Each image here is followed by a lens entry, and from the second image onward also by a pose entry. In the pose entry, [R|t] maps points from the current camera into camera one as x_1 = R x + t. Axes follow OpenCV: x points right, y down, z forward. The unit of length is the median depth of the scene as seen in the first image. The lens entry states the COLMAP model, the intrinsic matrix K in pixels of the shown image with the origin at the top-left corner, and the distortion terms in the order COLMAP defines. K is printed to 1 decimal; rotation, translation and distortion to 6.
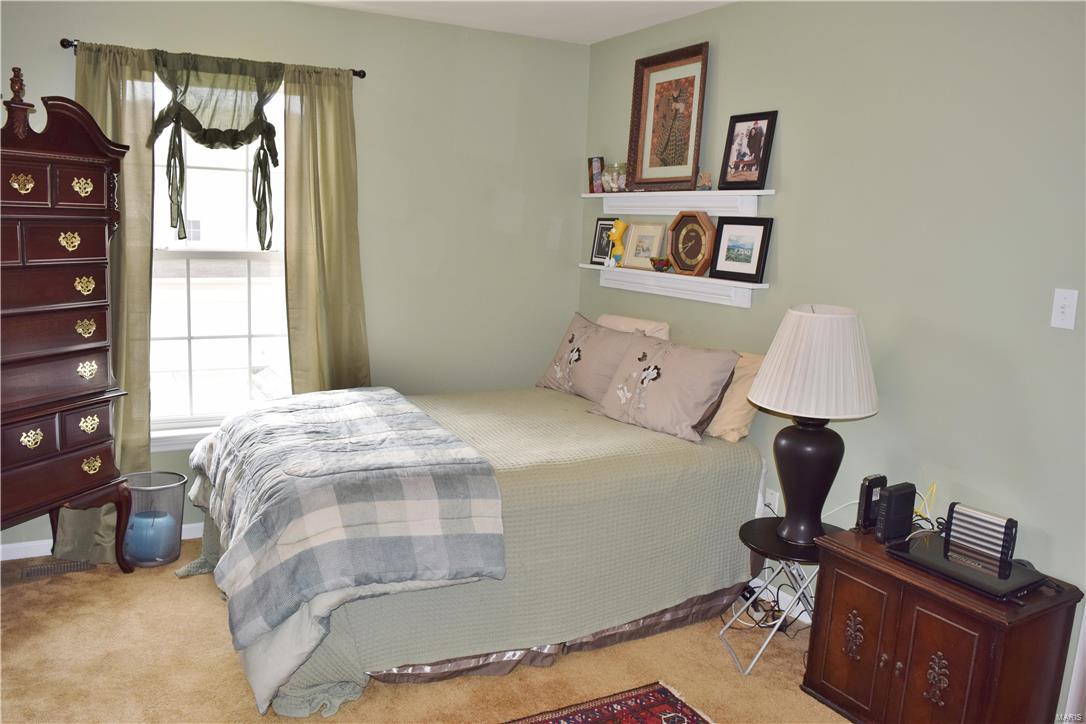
lens RADIAL K [[858.7, 0, 543.0], [0, 858.7, 362.0], [0, 0, 1]] dist [-0.082941, 0.010601]
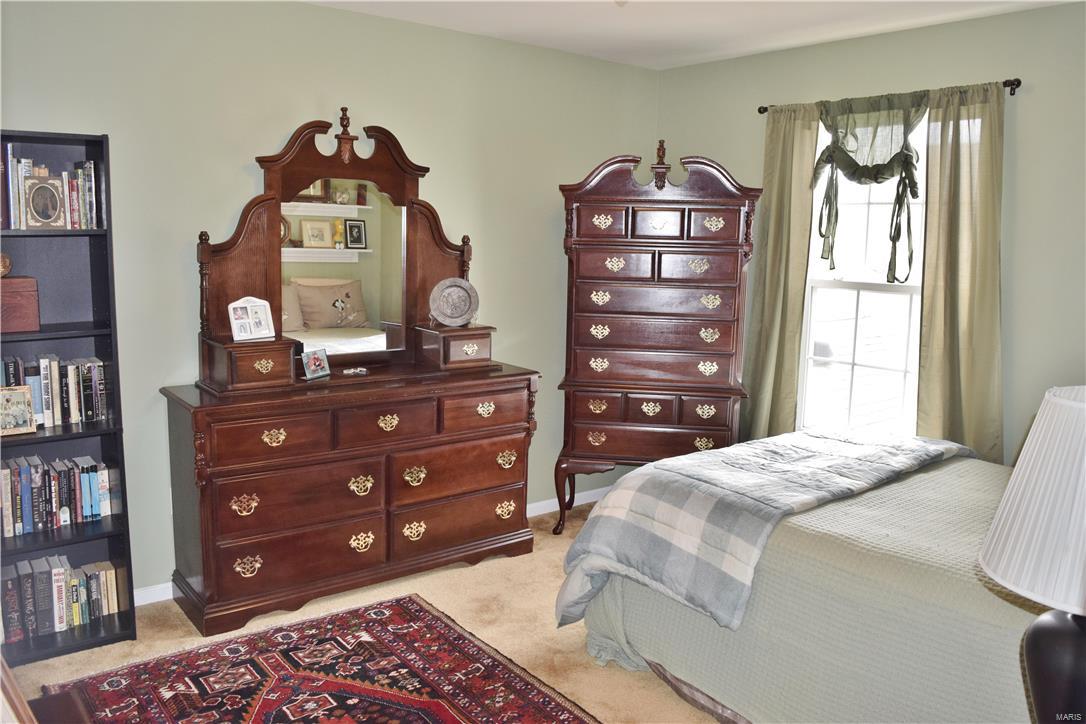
lens RADIAL K [[858.7, 0, 543.0], [0, 858.7, 362.0], [0, 0, 1]] dist [-0.082941, 0.010601]
pose [[0.174014, 0.104989, -0.979130, 0.611117], [-0.169582, 0.982641, 0.075227, -0.048944], [0.970032, 0.152952, 0.188797, 0.463127]]
